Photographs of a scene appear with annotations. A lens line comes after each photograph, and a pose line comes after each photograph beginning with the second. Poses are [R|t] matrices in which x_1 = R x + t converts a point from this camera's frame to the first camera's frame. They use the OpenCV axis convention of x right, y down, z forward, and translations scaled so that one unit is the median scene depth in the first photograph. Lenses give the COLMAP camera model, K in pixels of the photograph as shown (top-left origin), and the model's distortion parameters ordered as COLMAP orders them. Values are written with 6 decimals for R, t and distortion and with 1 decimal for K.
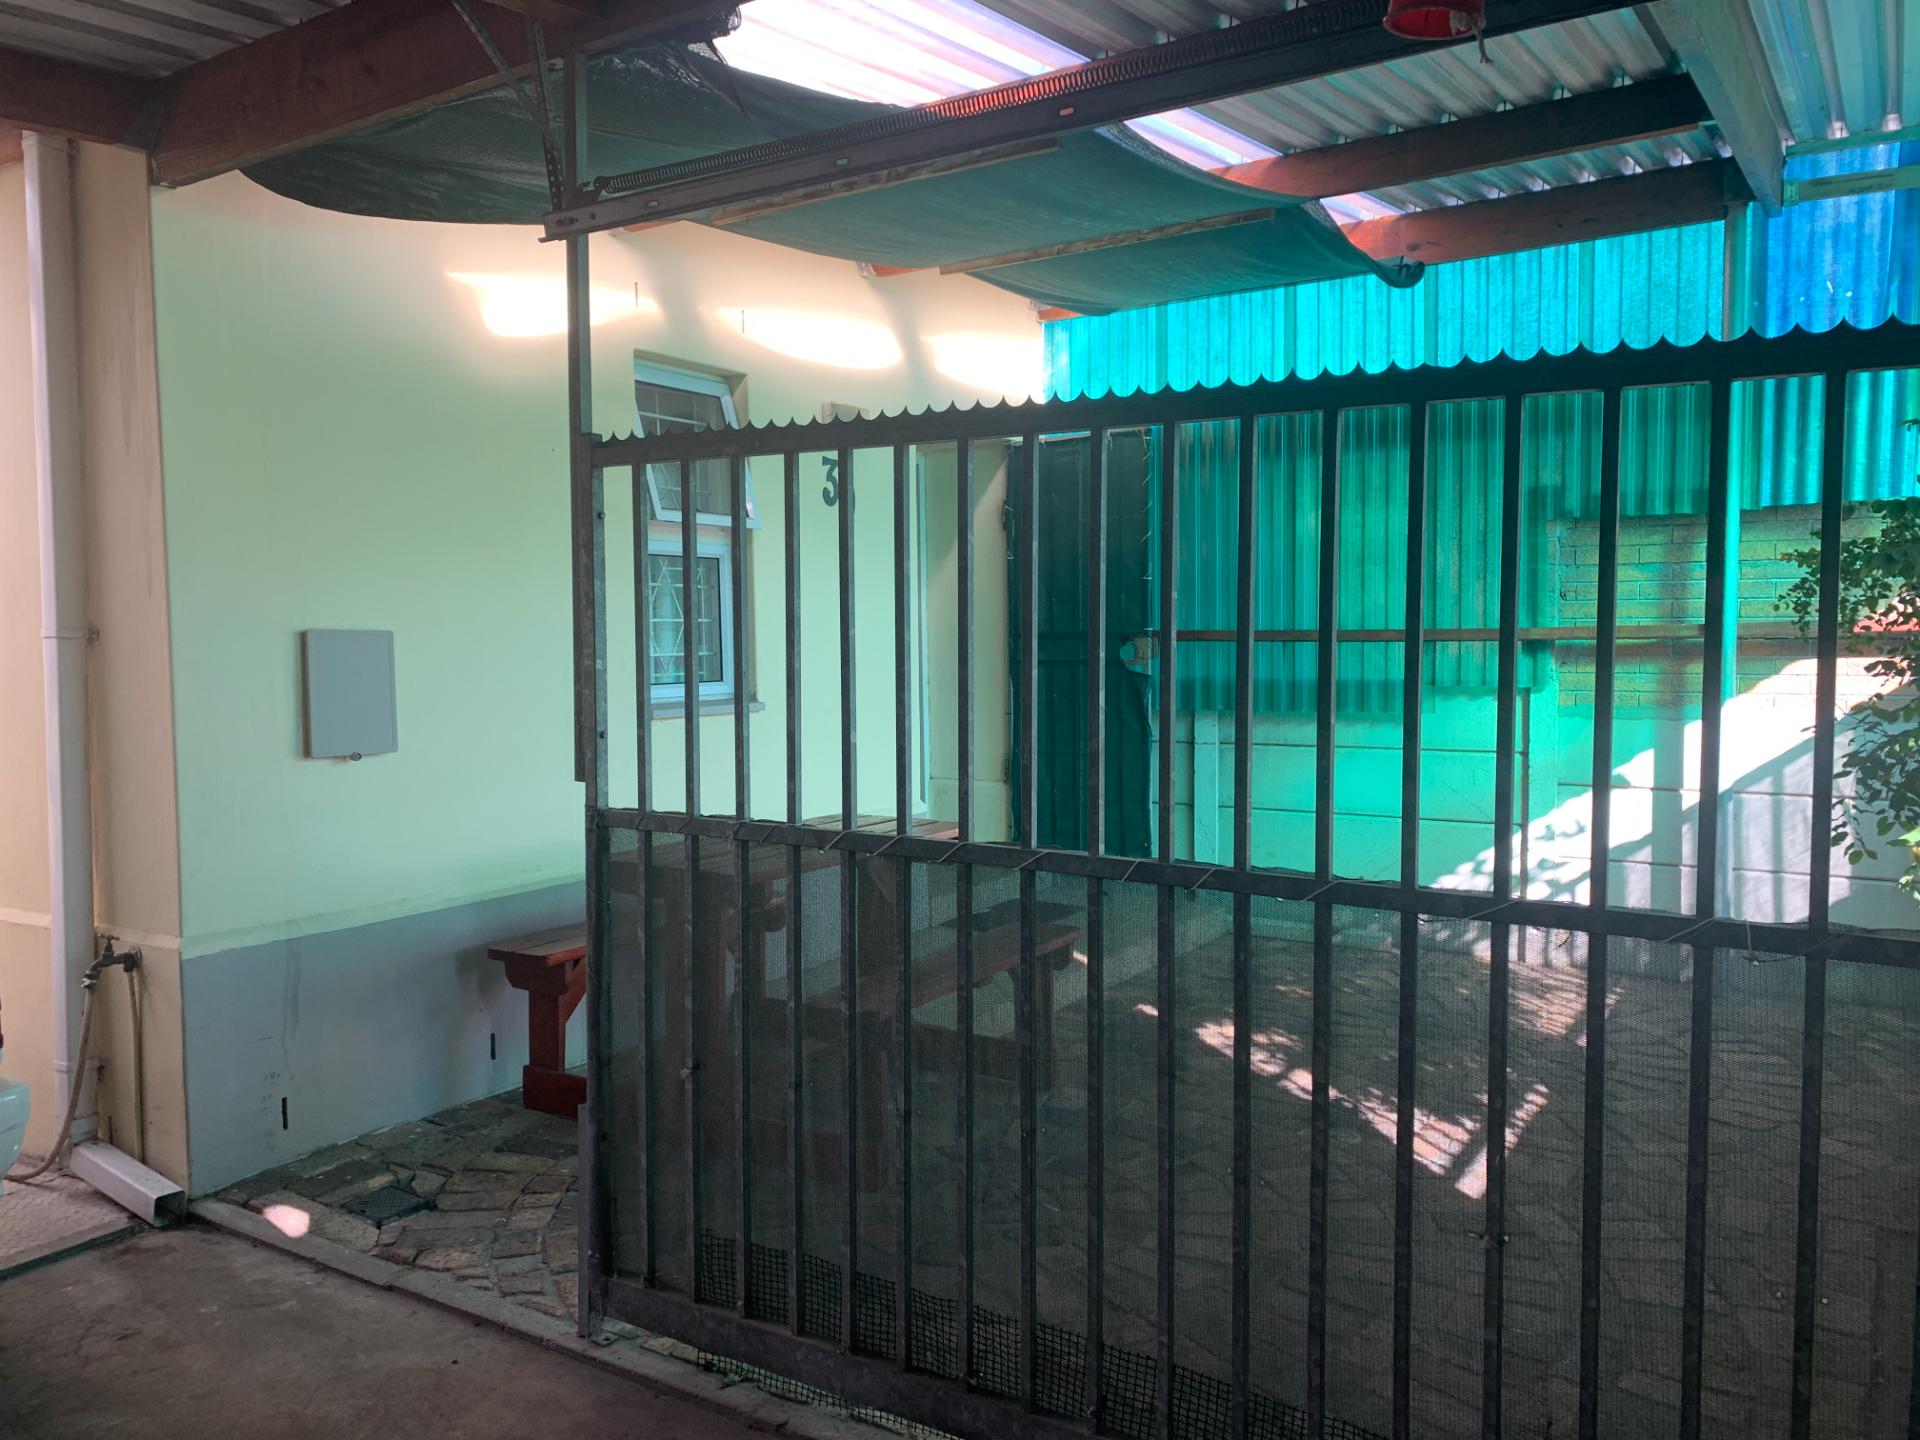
lens RADIAL K [[1457.3, 0, 956.5], [0, 1457.3, 718.5], [0, 0, 1]] dist [0.052535, -0.056973]
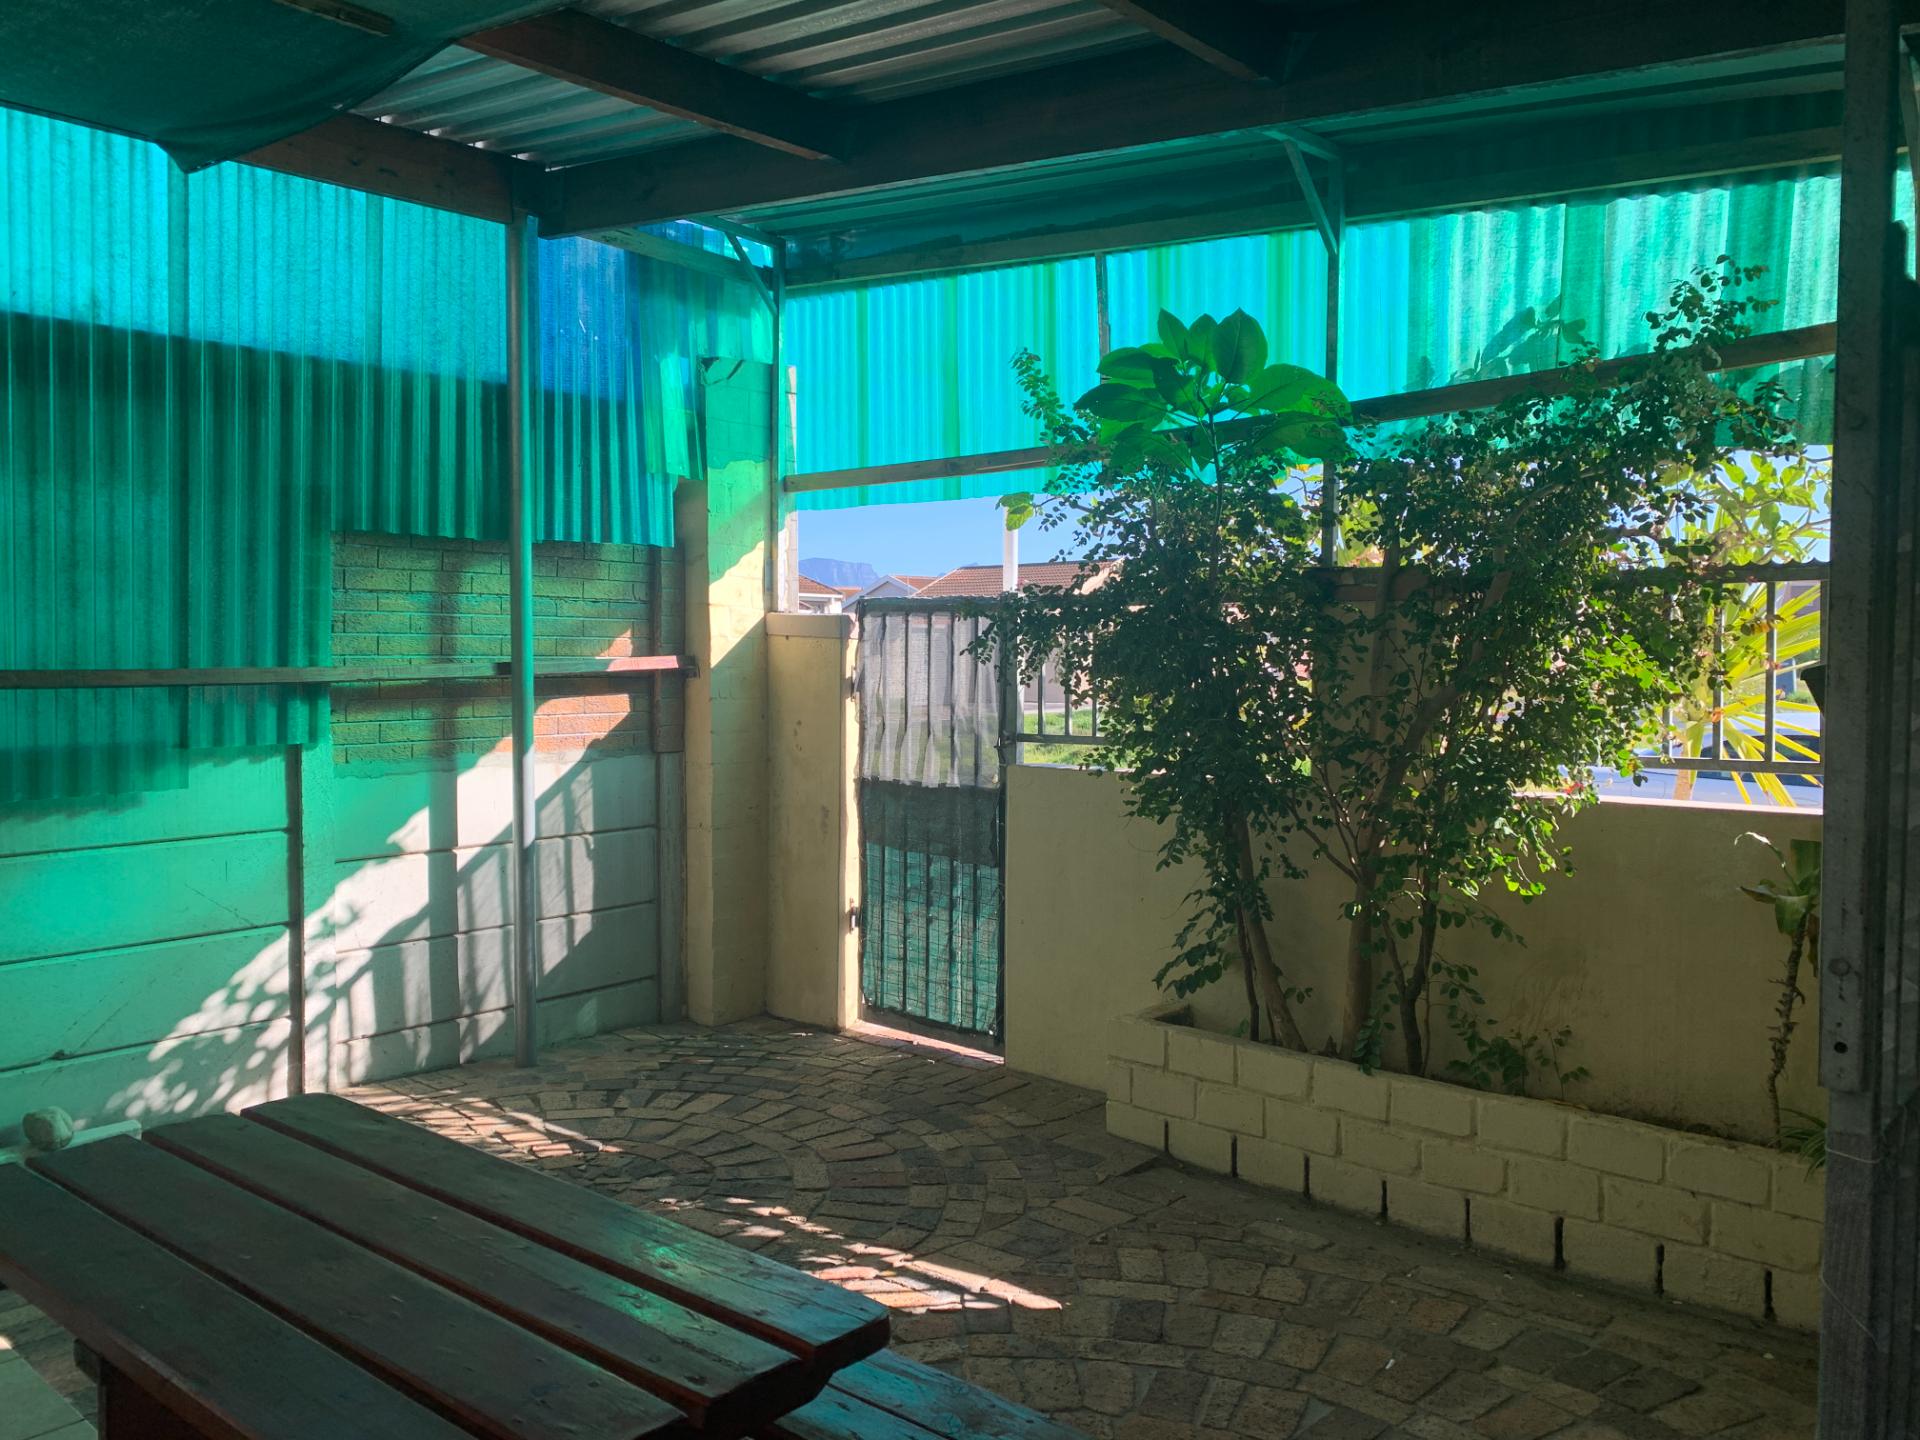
lens RADIAL K [[1457.3, 0, 943.3], [0, 1457.3, 714.5], [0, 0, 1]] dist [0.052535, -0.056973]
pose [[0.159985, -0.036852, 0.986431, -0.182745], [0.059115, 0.997867, 0.027692, -0.022018], [-0.985348, 0.053883, 0.161822, 0.312090]]
